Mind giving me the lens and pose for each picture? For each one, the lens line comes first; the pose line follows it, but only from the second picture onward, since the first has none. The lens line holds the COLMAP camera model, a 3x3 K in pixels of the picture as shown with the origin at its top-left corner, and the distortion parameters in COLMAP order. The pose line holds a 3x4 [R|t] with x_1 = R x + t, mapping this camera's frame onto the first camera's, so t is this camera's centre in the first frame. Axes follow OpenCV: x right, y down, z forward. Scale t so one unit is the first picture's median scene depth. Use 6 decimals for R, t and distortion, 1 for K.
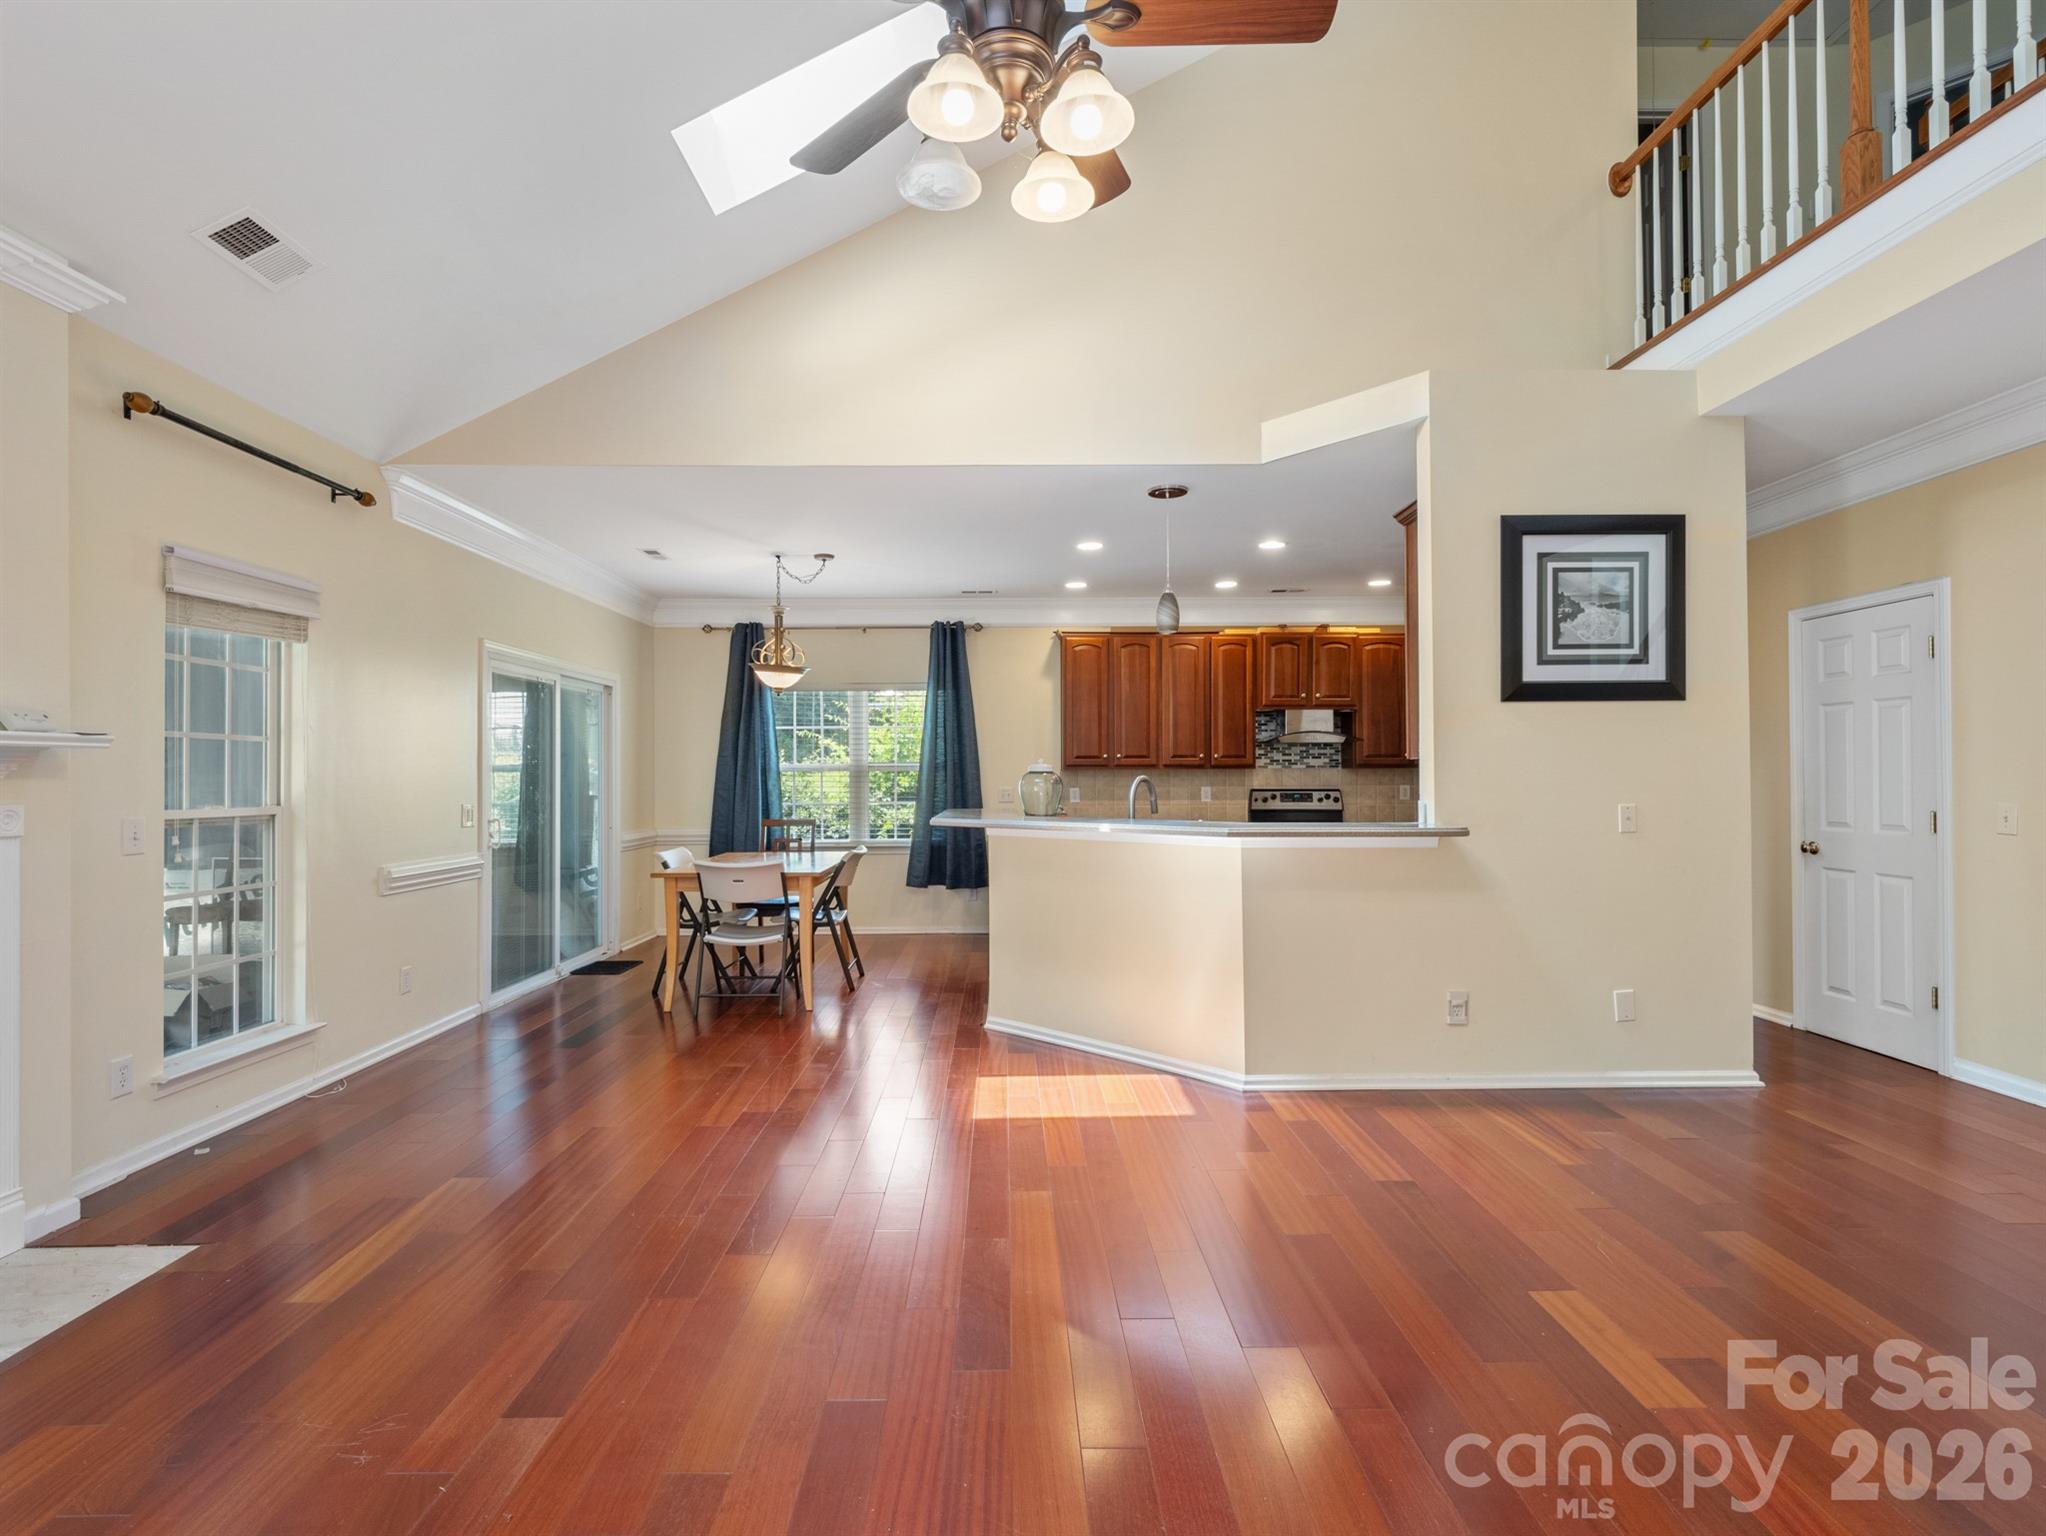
lens RADIAL K [[994.6, 0, 1003.5], [0, 994.6, 761.7], [0, 0, 1]] dist [0.005969, 0.000442]
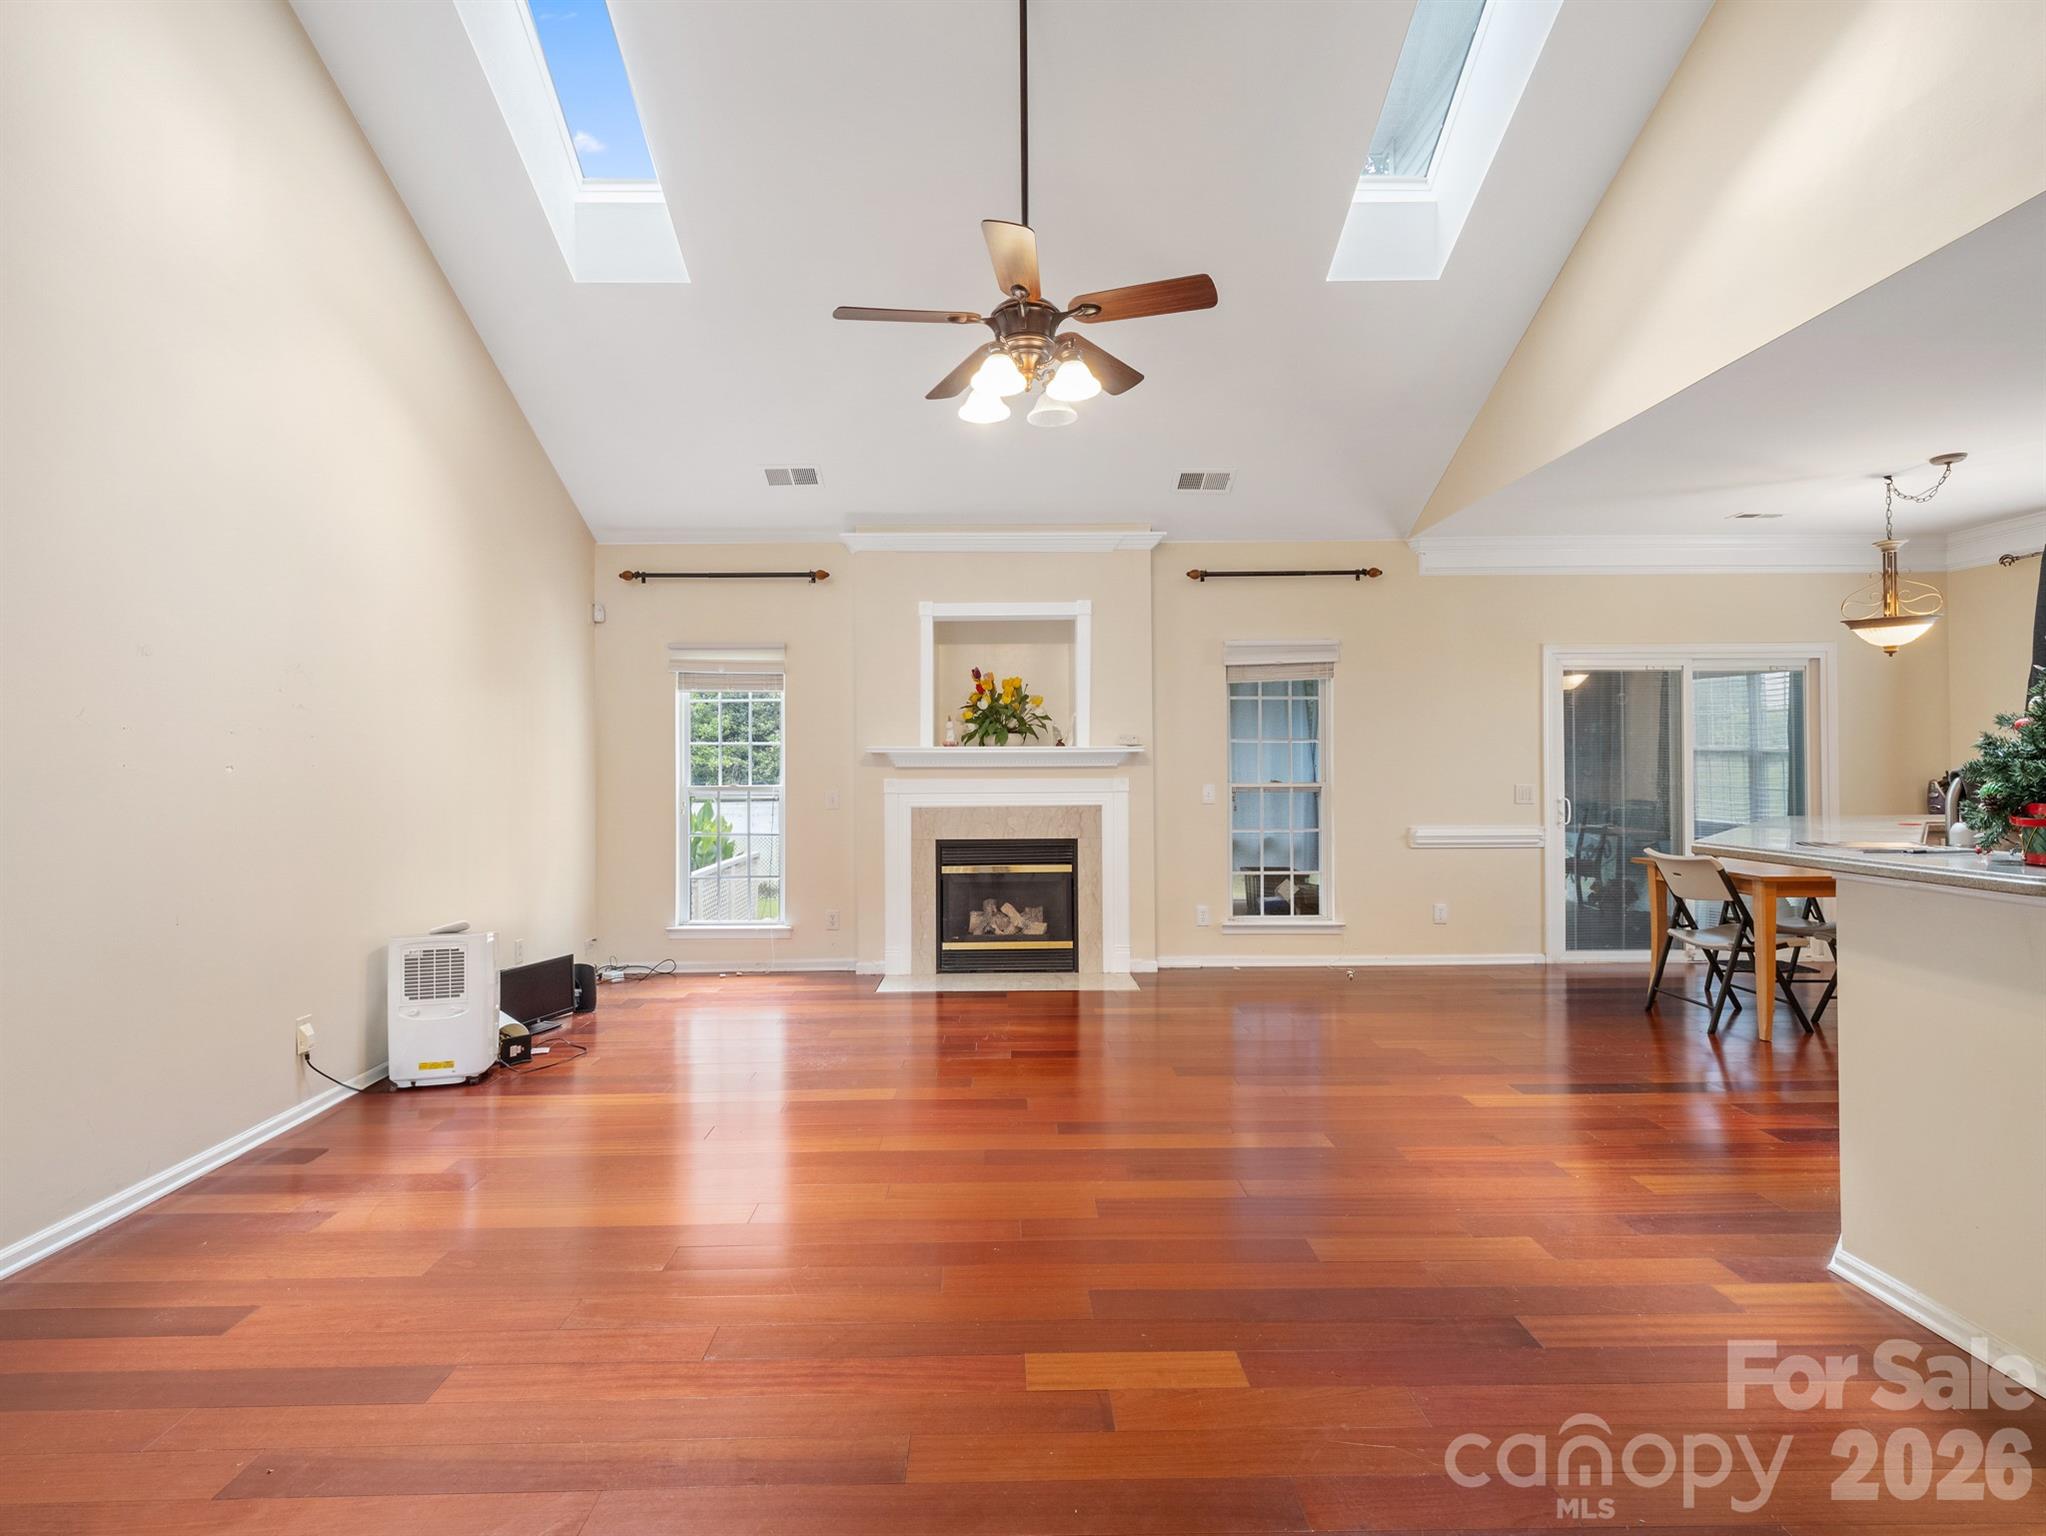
lens RADIAL K [[994.6, 0, 1018.8], [0, 994.6, 767.3], [0, 0, 1]] dist [0.005969, 0.000442]
pose [[0.014332, 0.003807, -0.999890, 0.811990], [0.021765, 0.999755, 0.004118, 0.001904], [0.999660, -0.021822, 0.014246, 0.462754]]
